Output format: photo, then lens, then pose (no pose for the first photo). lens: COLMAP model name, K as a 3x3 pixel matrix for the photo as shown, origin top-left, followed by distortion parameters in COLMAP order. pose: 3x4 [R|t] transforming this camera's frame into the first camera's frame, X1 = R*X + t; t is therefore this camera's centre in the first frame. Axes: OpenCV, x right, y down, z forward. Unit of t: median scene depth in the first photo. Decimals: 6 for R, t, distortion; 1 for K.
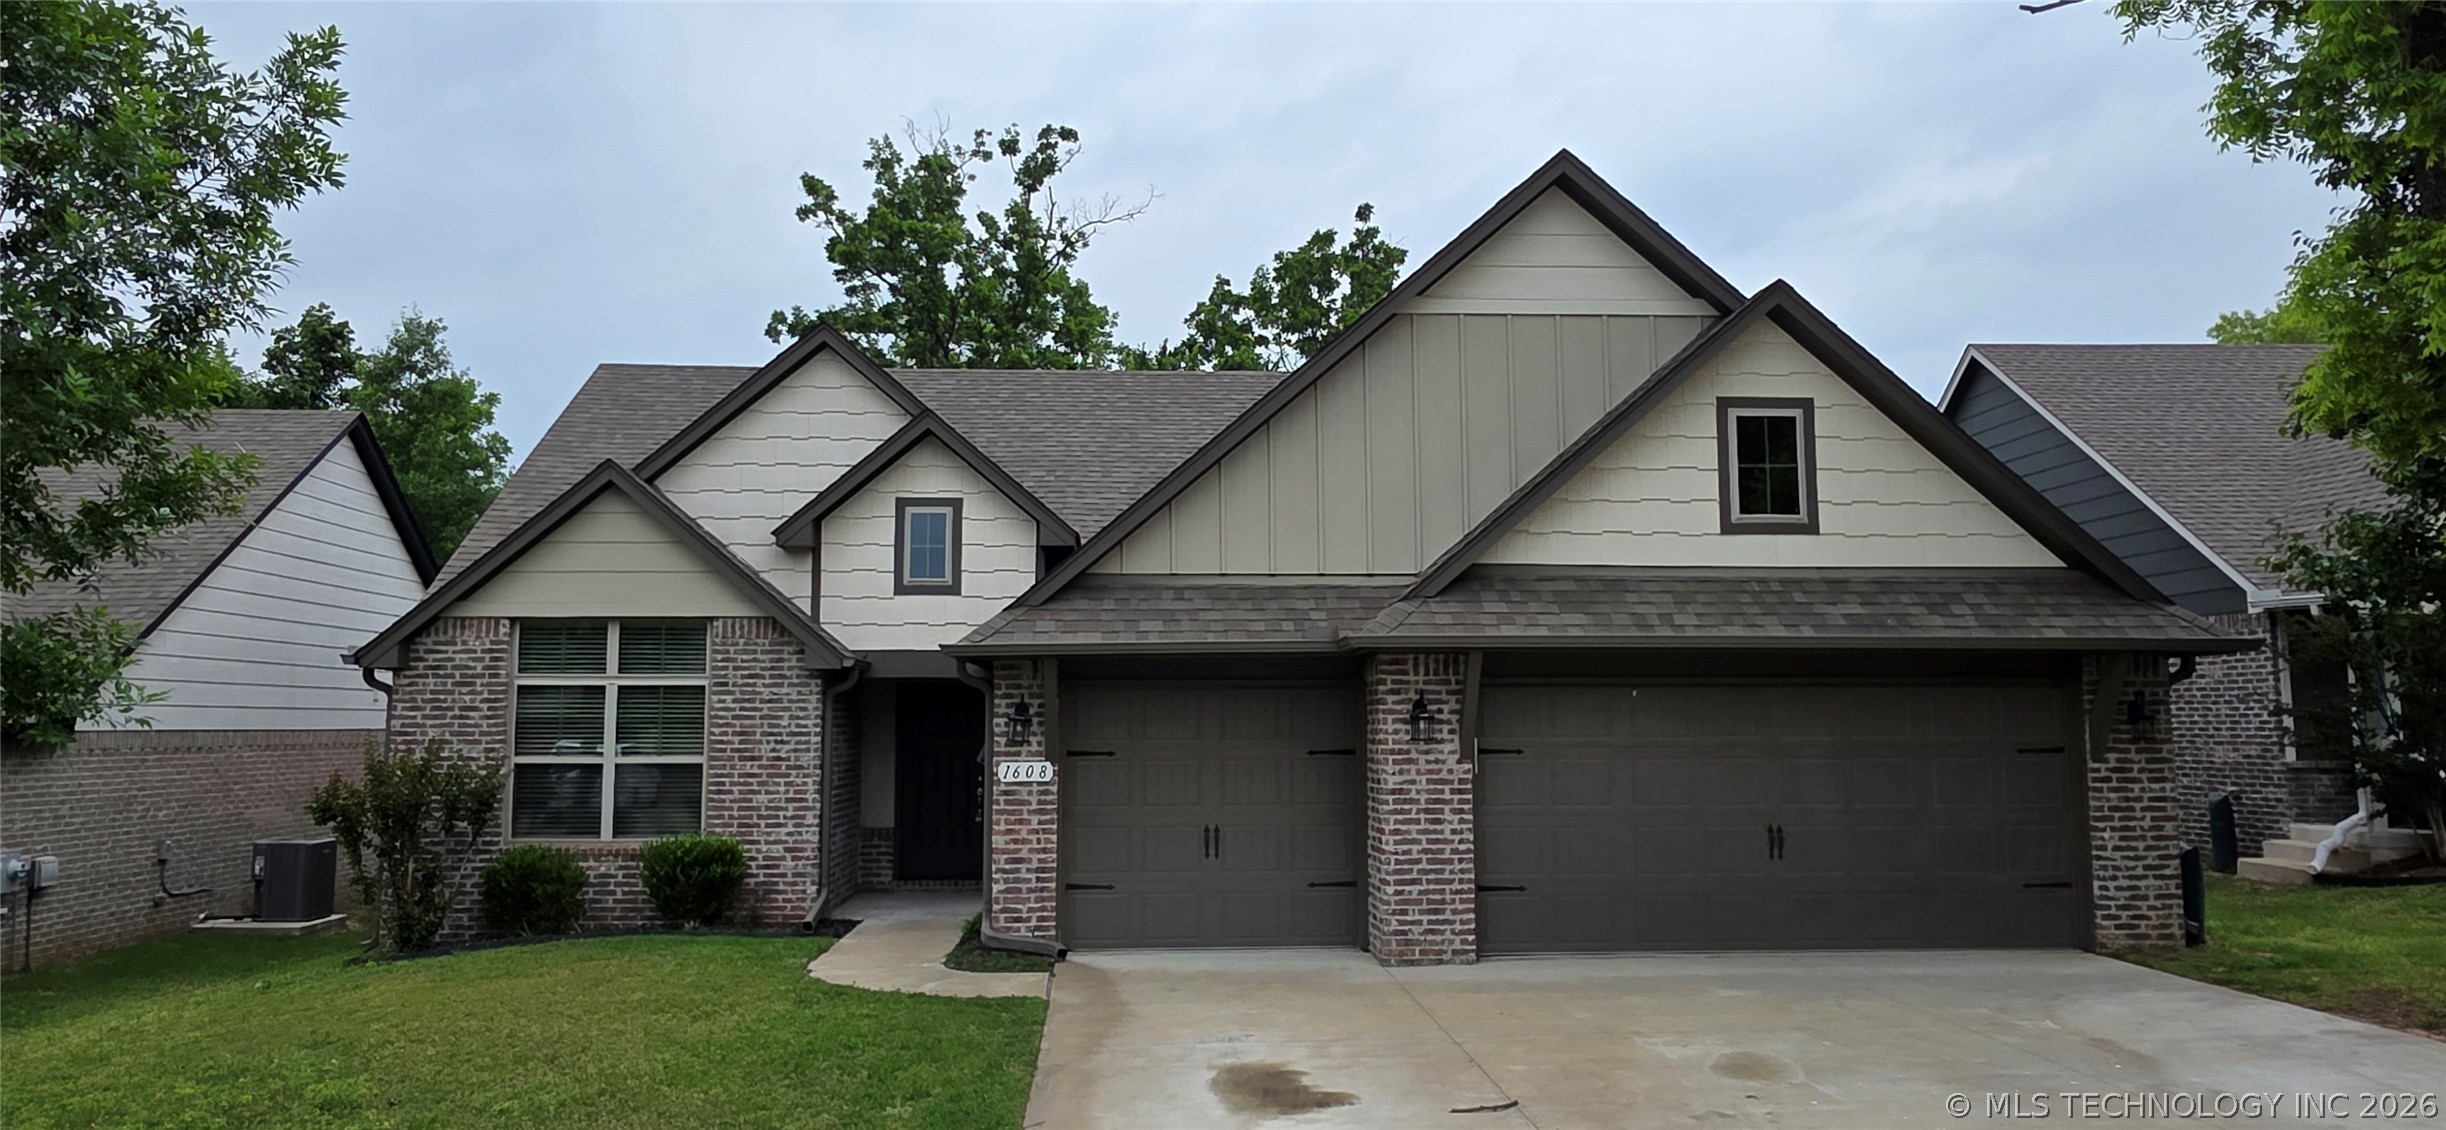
lens RADIAL K [[1671.2, 0, 1234.6], [0, 1671.2, 570.4], [0, 0, 1]] dist [0.011628, 0.000187]
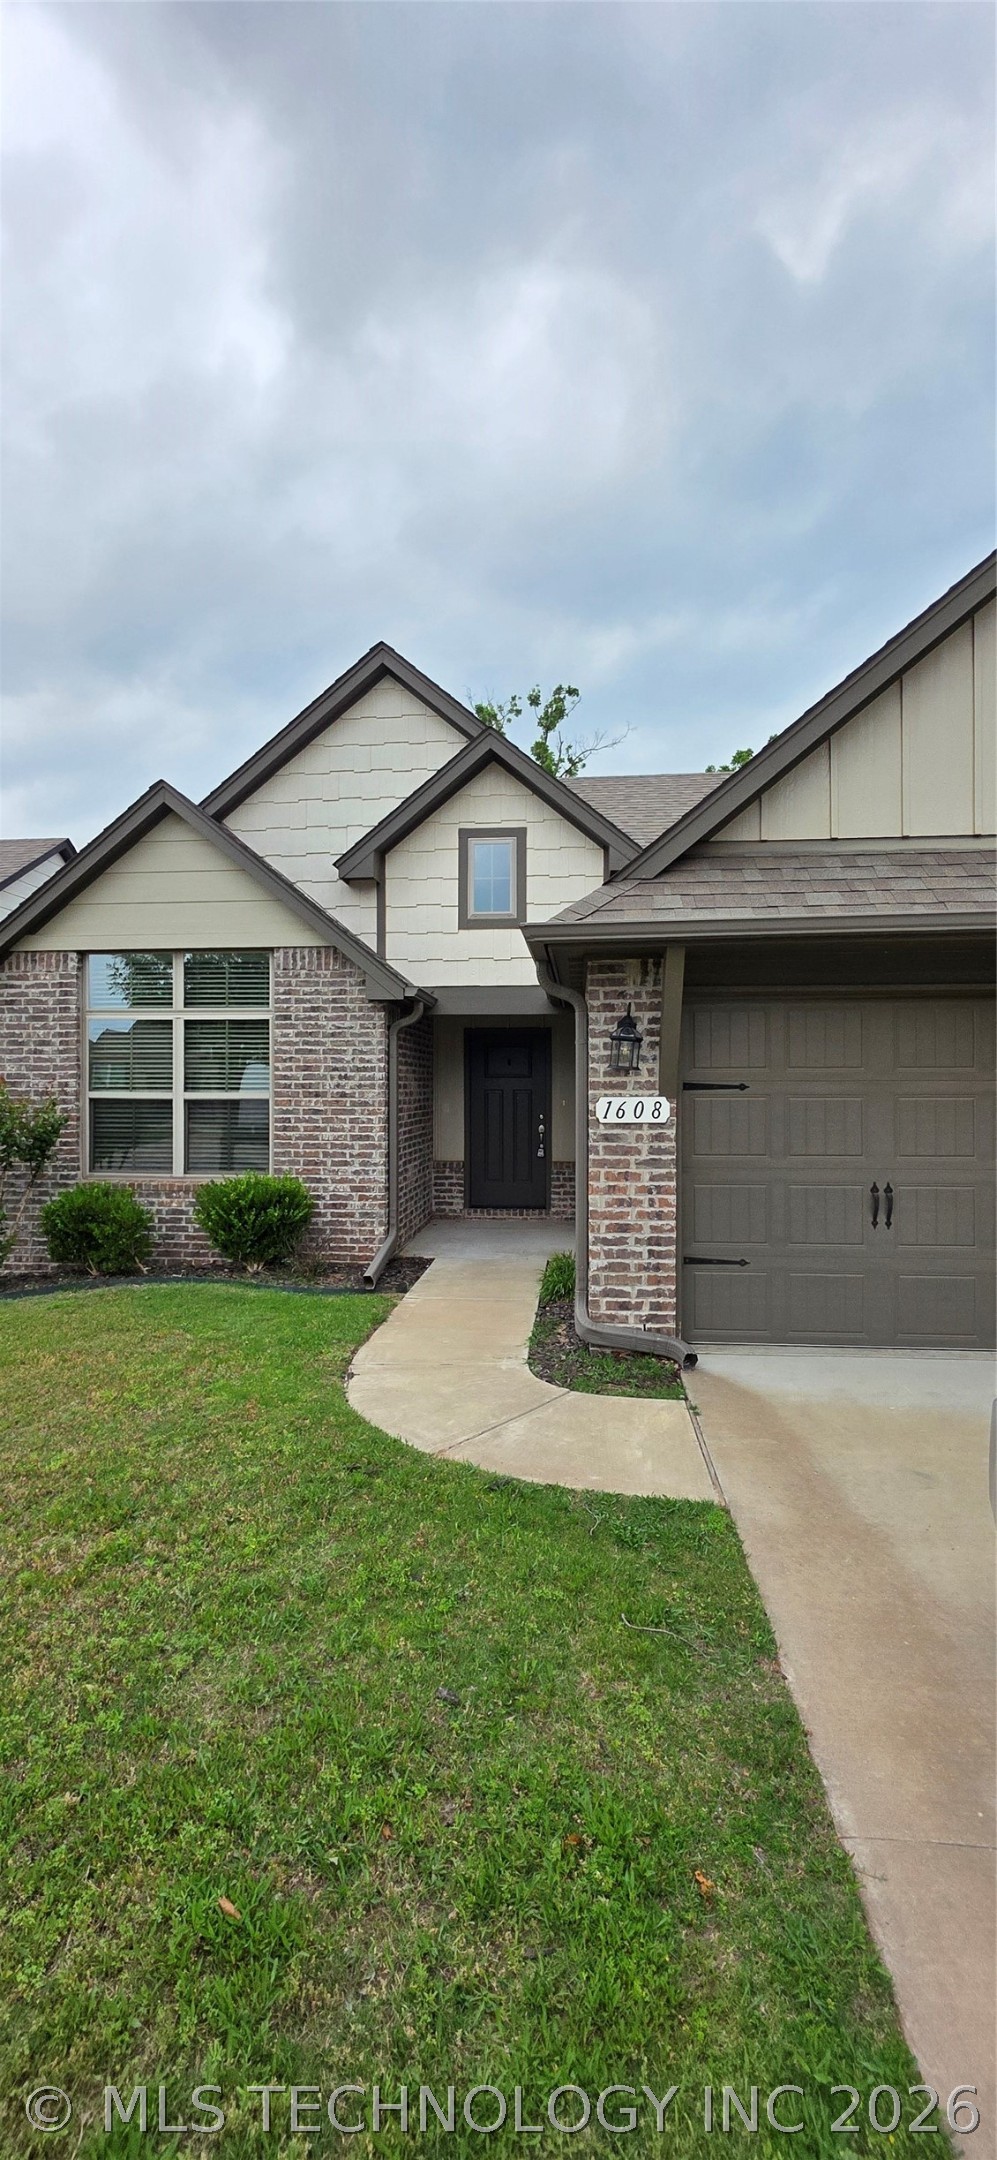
lens RADIAL K [[869.3, 0, 500.5], [0, 869.3, 1085.1], [0, 0, 1]] dist [0.001943, -0.001364]
pose [[0.986902, 0.001326, -0.161318, -0.104354], [0.013282, 0.995903, 0.089446, 0.064269], [0.160775, -0.090417, 0.982841, 0.530031]]
